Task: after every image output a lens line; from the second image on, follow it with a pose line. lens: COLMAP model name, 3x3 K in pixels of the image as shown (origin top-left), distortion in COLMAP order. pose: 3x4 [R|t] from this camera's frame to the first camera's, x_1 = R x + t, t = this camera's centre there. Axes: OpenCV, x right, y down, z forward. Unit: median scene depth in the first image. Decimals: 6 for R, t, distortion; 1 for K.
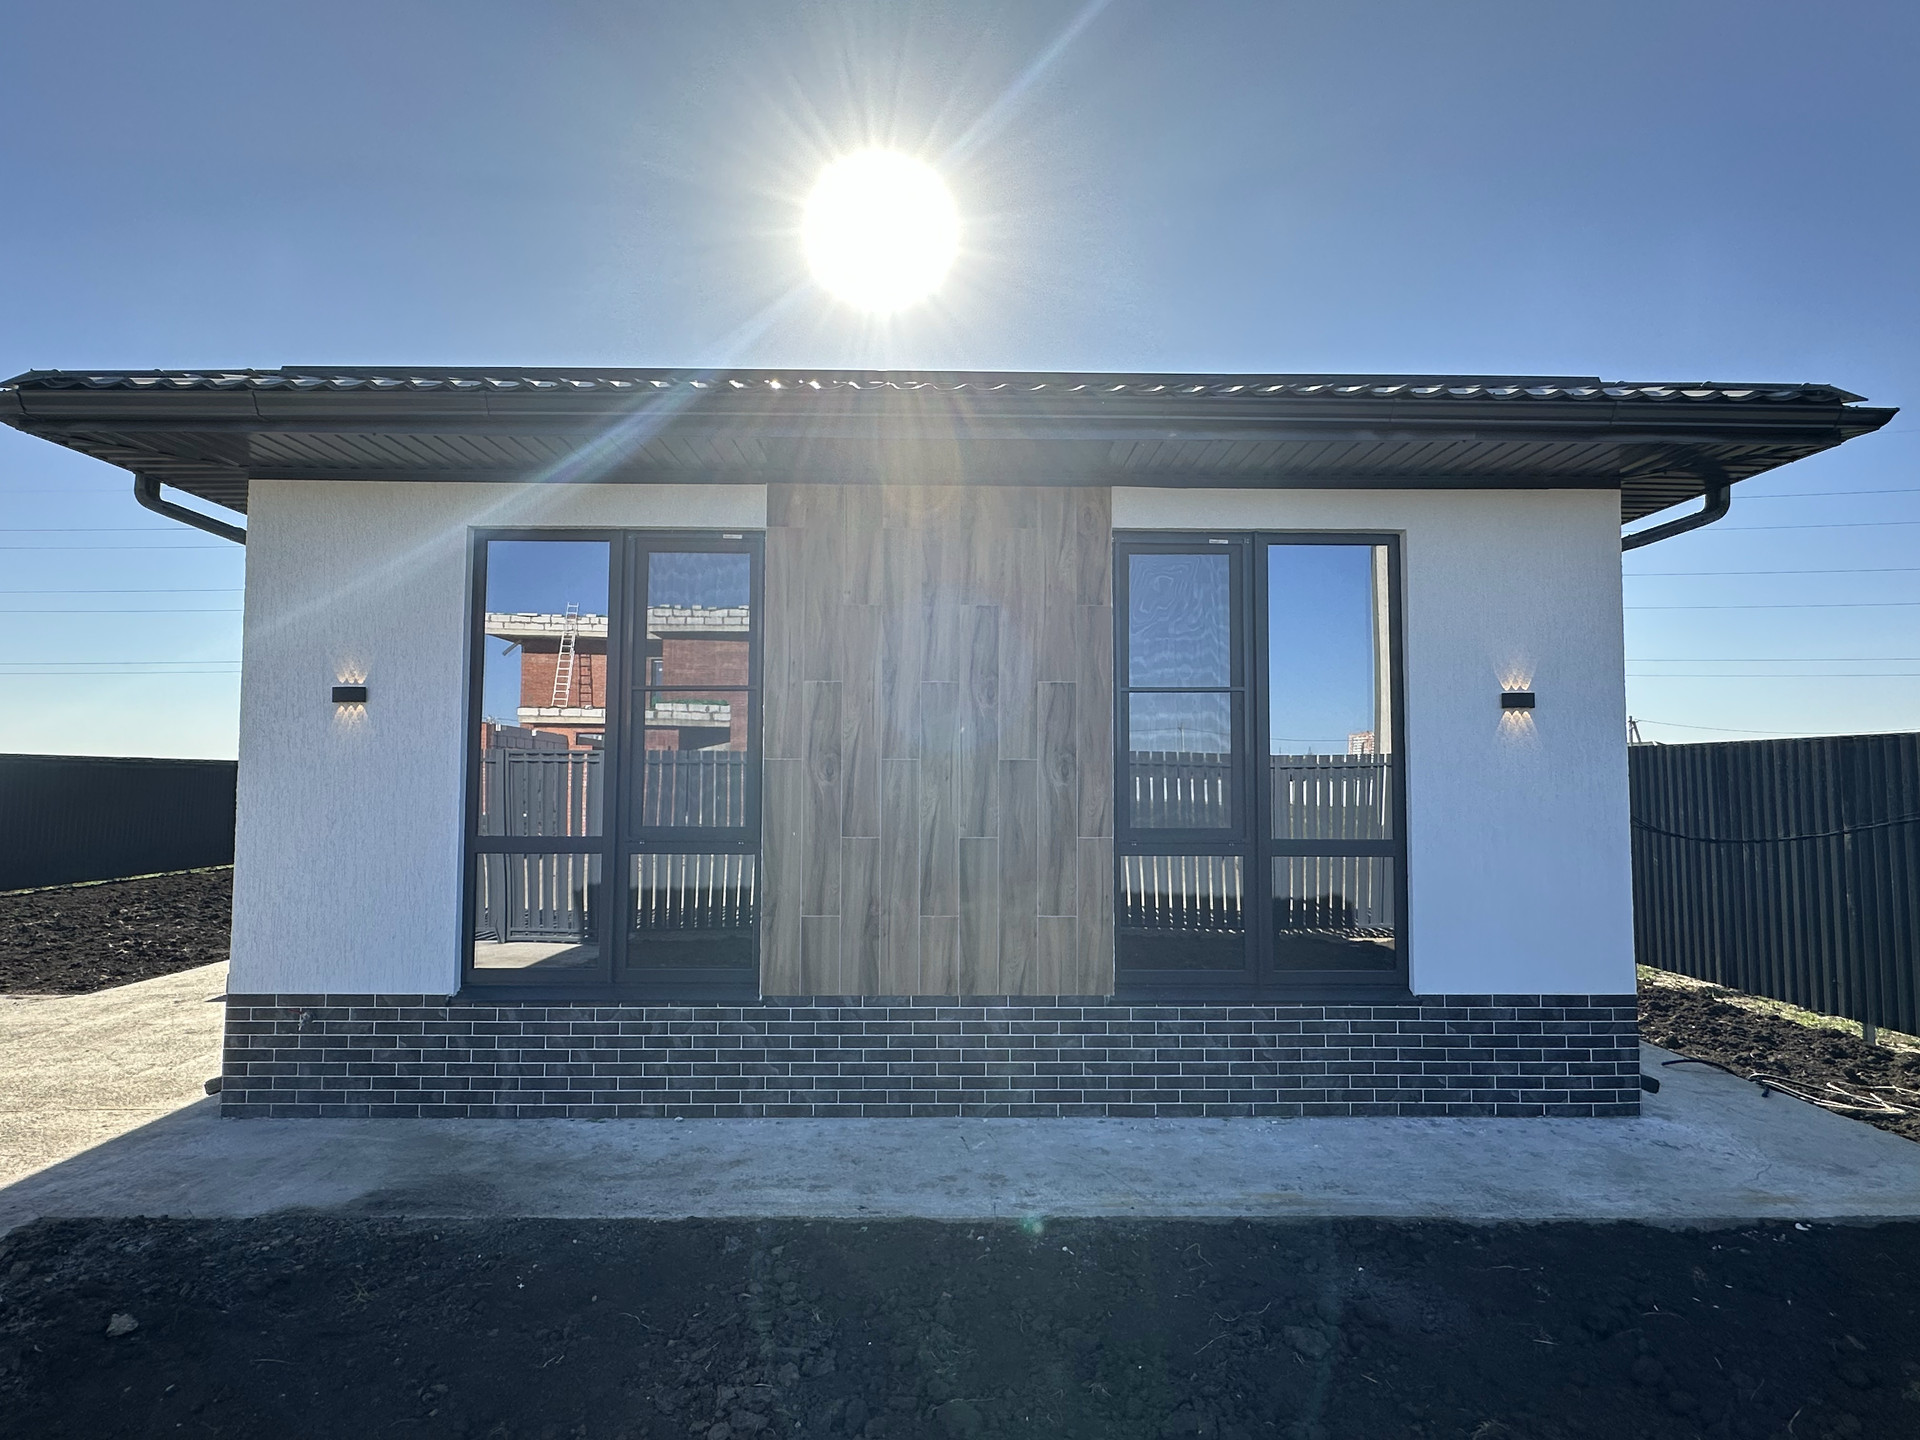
lens RADIAL K [[994.6, 0, 944.7], [0, 994.6, 716.2], [0, 0, 1]] dist [-0.007759, -0.005954]
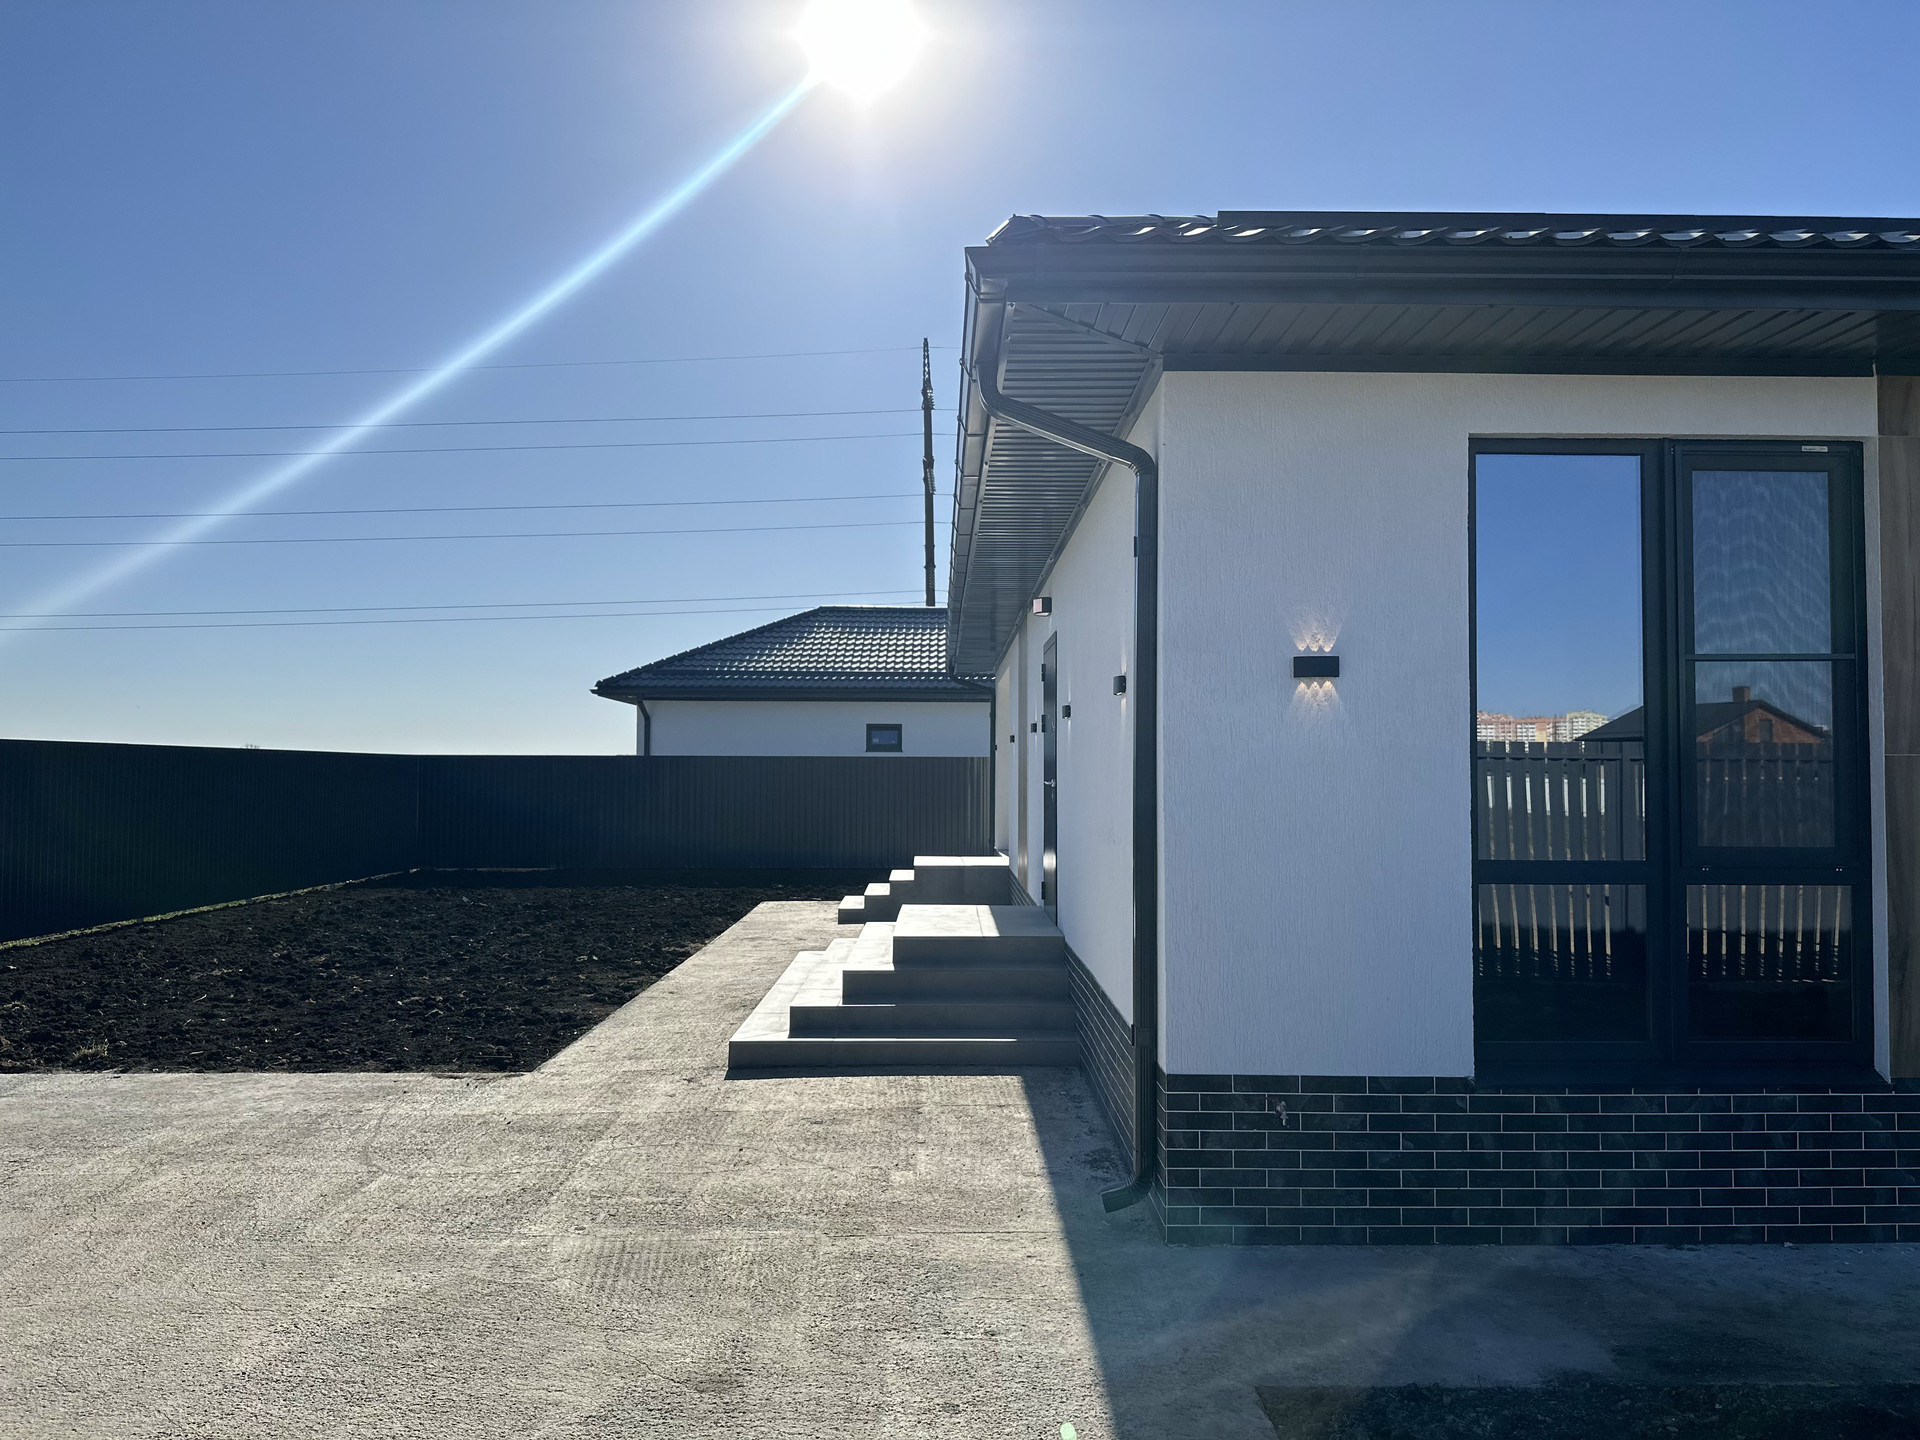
lens RADIAL K [[1341.3, 0, 953.4], [0, 1341.3, 717.9], [0, 0, 1]] dist [0.028284, -0.051623]
pose [[0.999846, 0.000503, -0.017518, -0.858616], [-0.000079, 0.999707, 0.024216, -0.008095], [0.017525, -0.024211, 0.999553, 0.005691]]
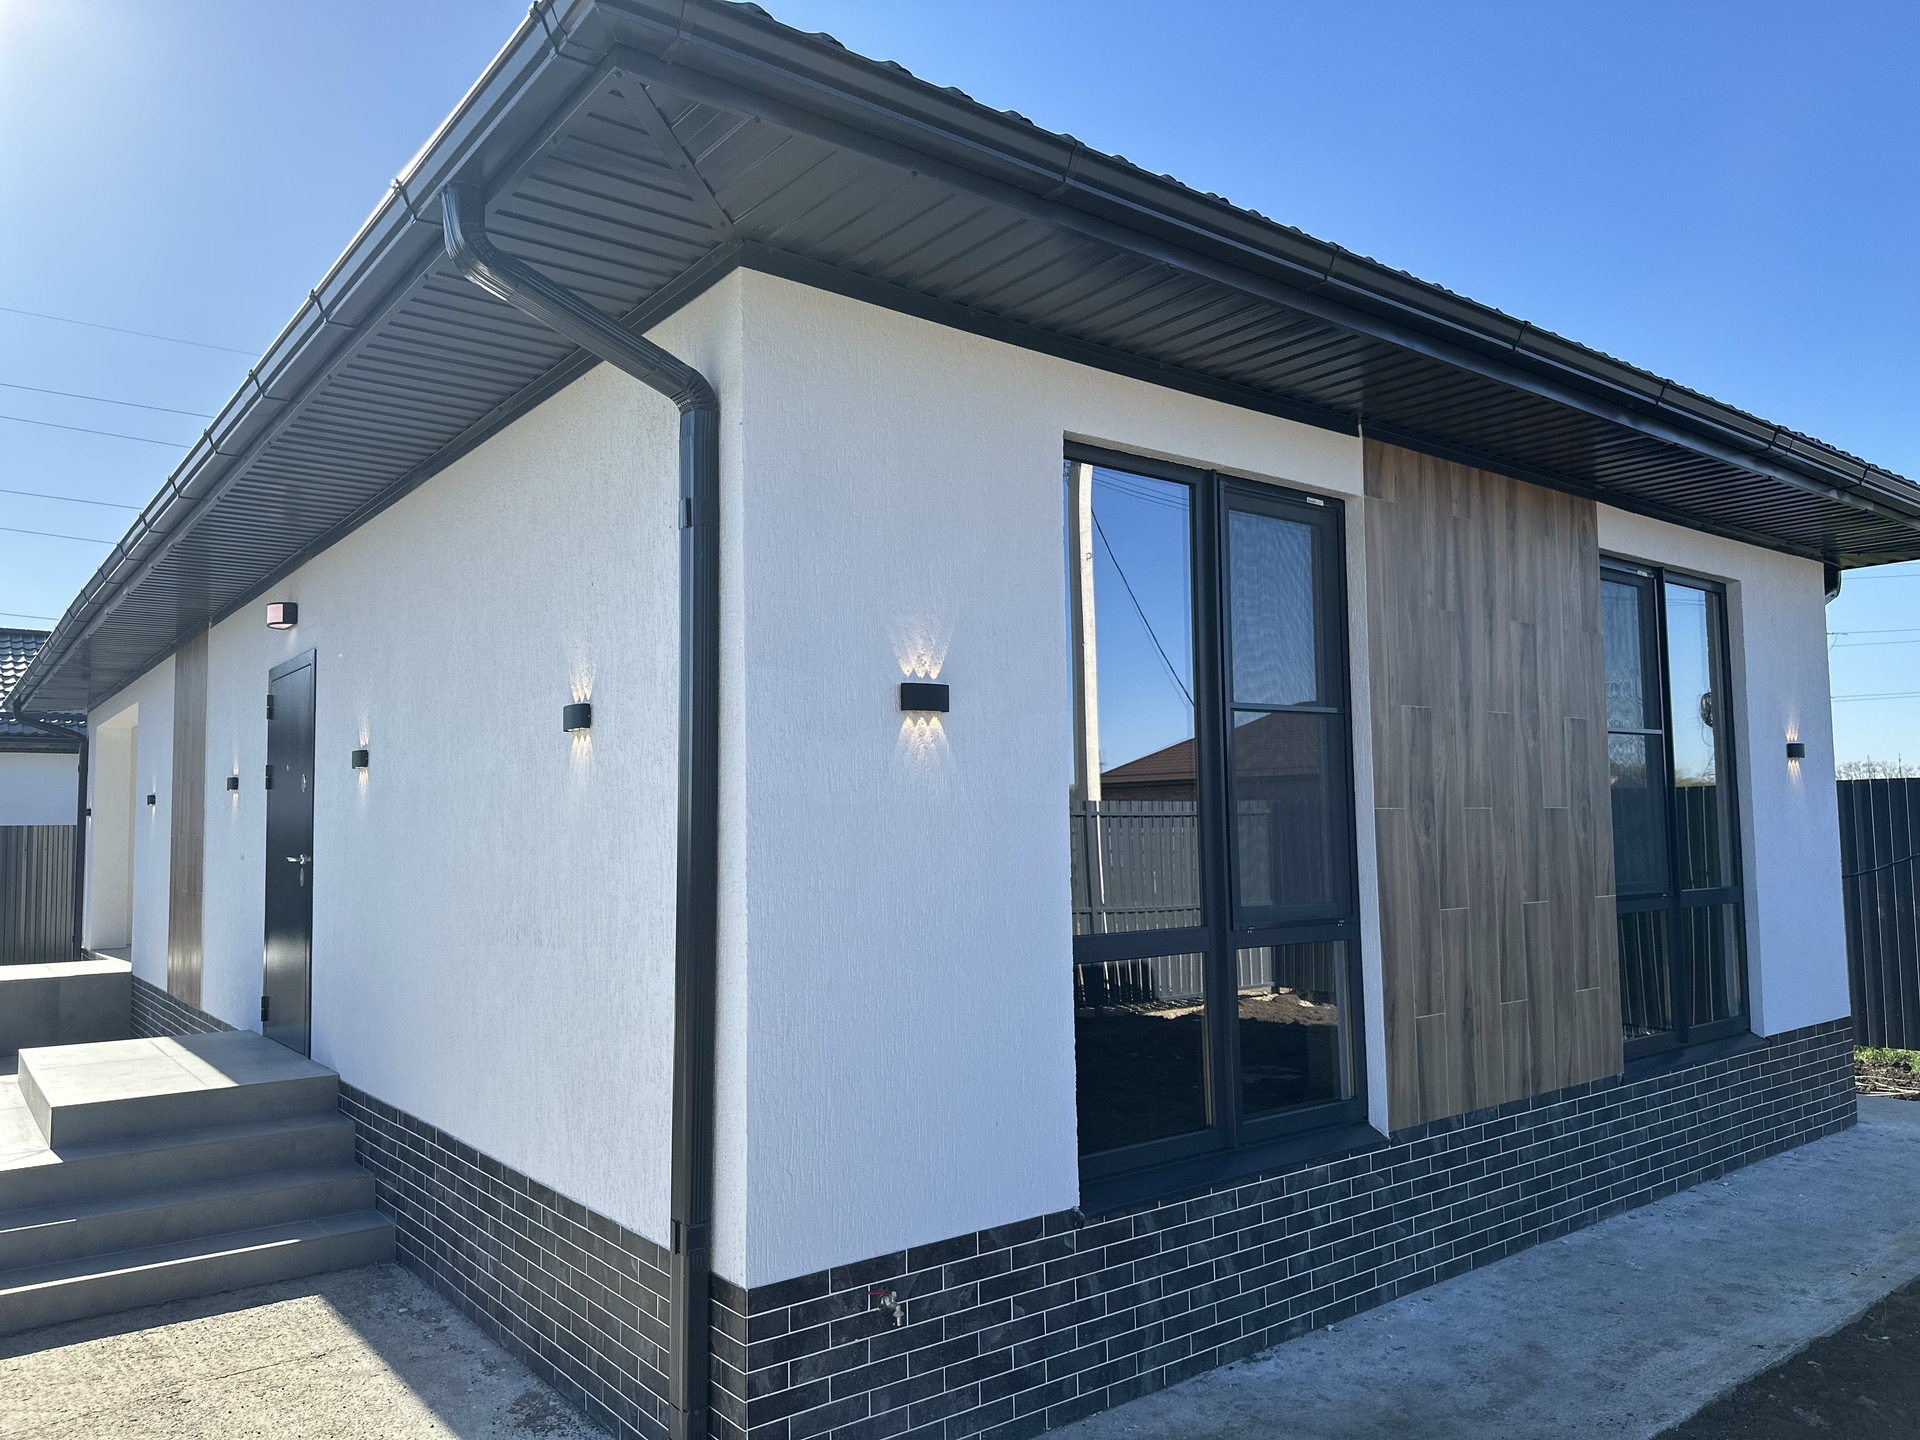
lens RADIAL K [[1341.3, 0, 953.4], [0, 1341.3, 716.0], [0, 0, 1]] dist [0.028284, -0.051623]
pose [[0.803961, 0.034875, 0.593659, -1.043332], [-0.019987, 0.999300, -0.031637, 0.012387], [-0.594347, 0.013569, 0.804095, 0.387680]]
